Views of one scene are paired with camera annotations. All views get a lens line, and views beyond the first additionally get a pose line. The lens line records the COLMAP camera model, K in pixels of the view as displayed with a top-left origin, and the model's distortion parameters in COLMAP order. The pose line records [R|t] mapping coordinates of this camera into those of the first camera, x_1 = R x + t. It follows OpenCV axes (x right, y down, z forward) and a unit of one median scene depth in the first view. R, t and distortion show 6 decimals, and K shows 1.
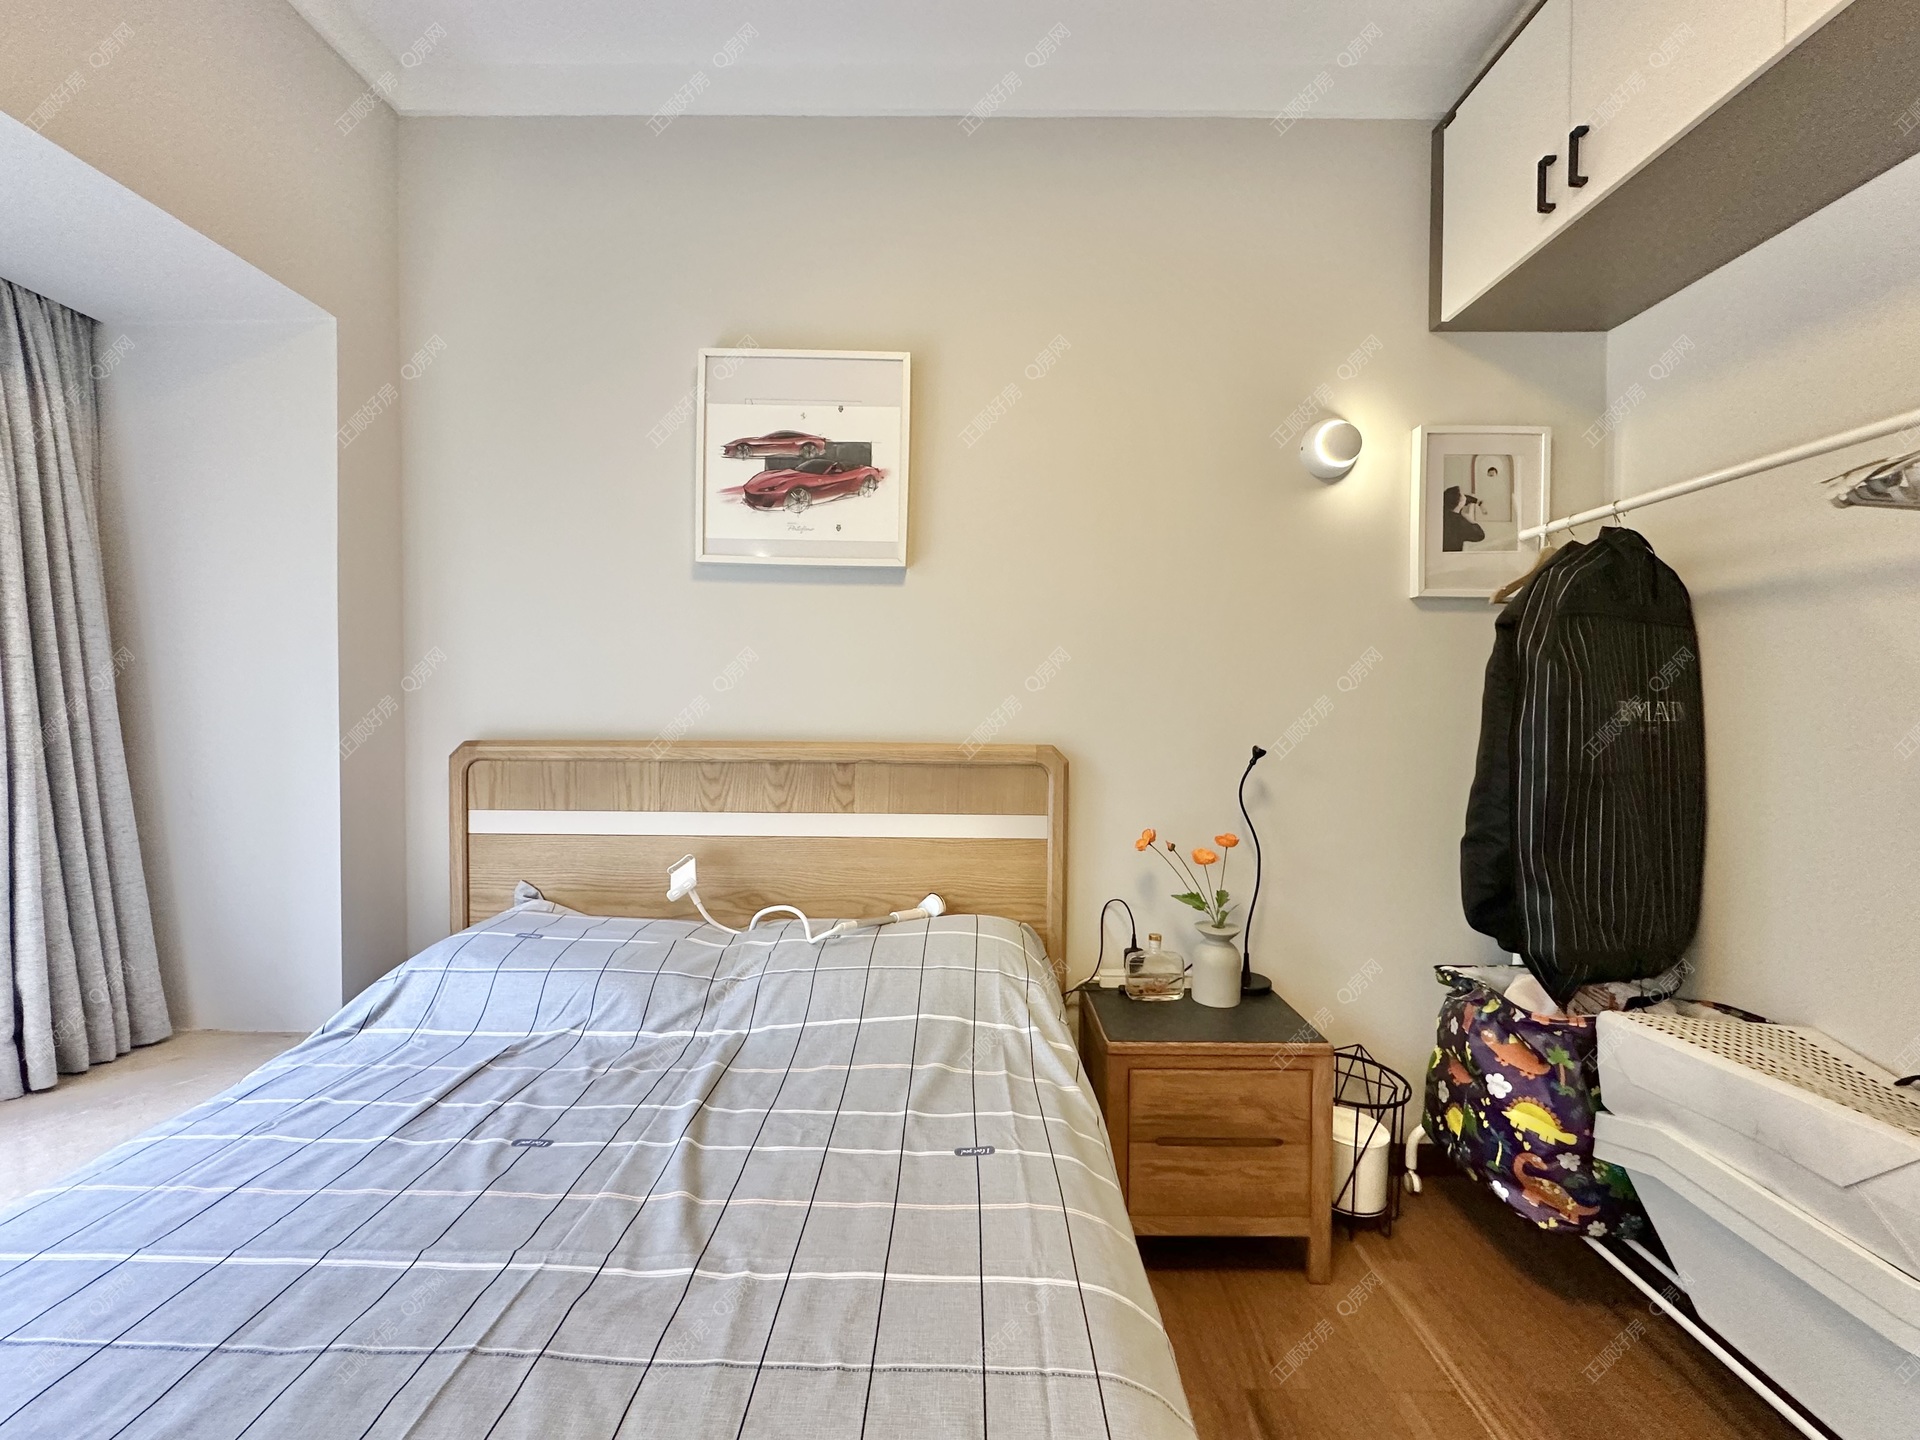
lens RADIAL K [[766.4, 0, 958.8], [0, 766.4, 718.9], [0, 0, 1]] dist [-0.002505, 0.000025]
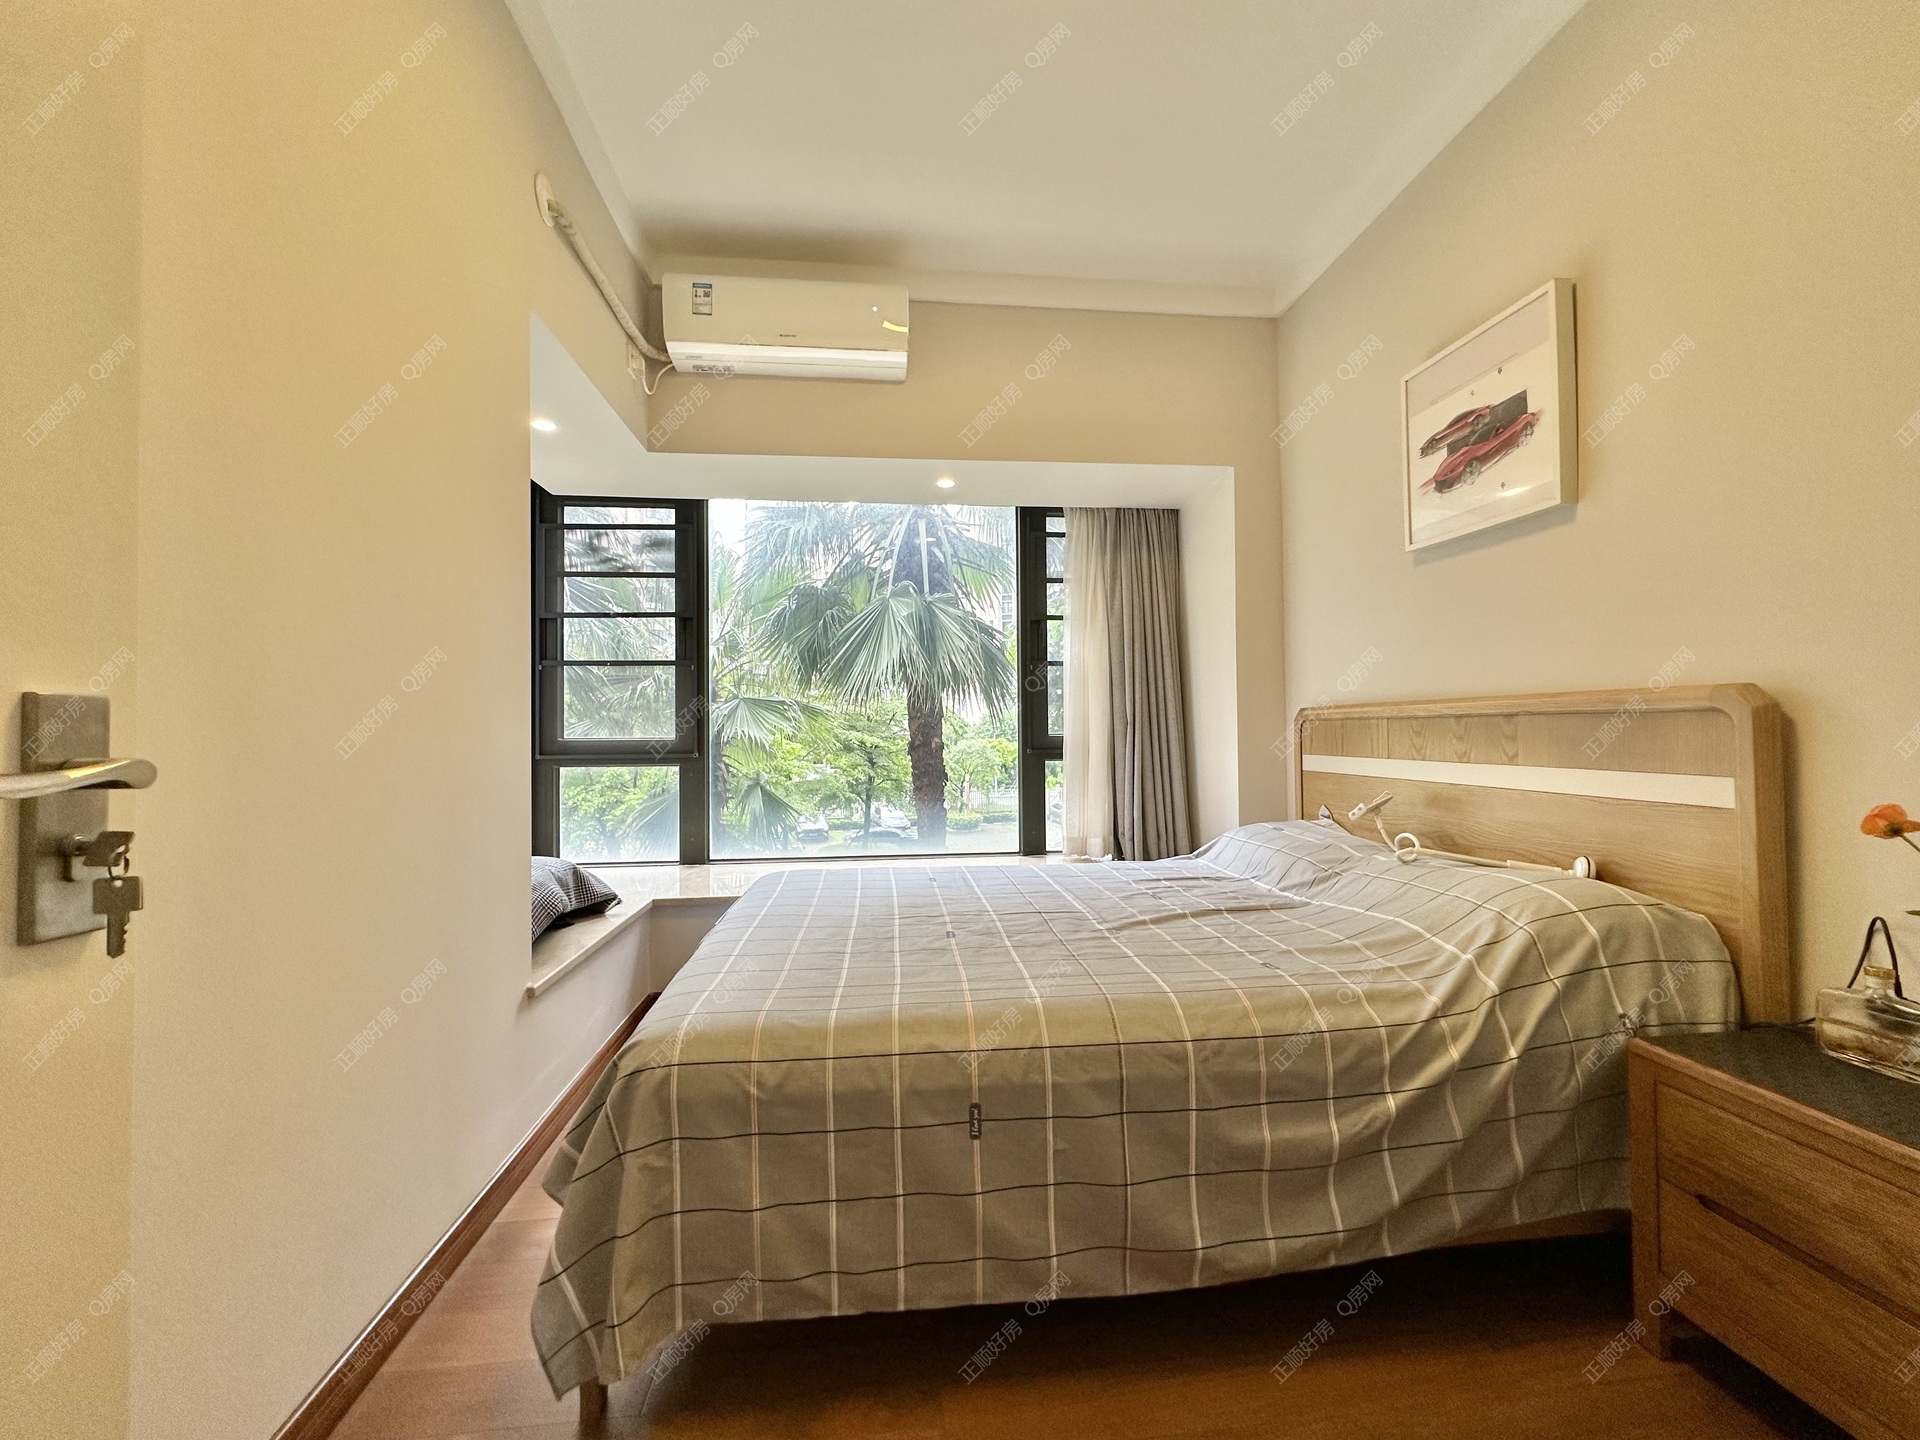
lens RADIAL K [[766.4, 0, 958.8], [0, 766.4, 718.9], [0, 0, 1]] dist [-0.002505, 0.000025]
pose [[0.112228, -0.025634, -0.993352, 0.770135], [-0.007350, 0.999618, -0.026626, 0.094763], [0.993655, 0.010289, 0.111997, 0.167733]]
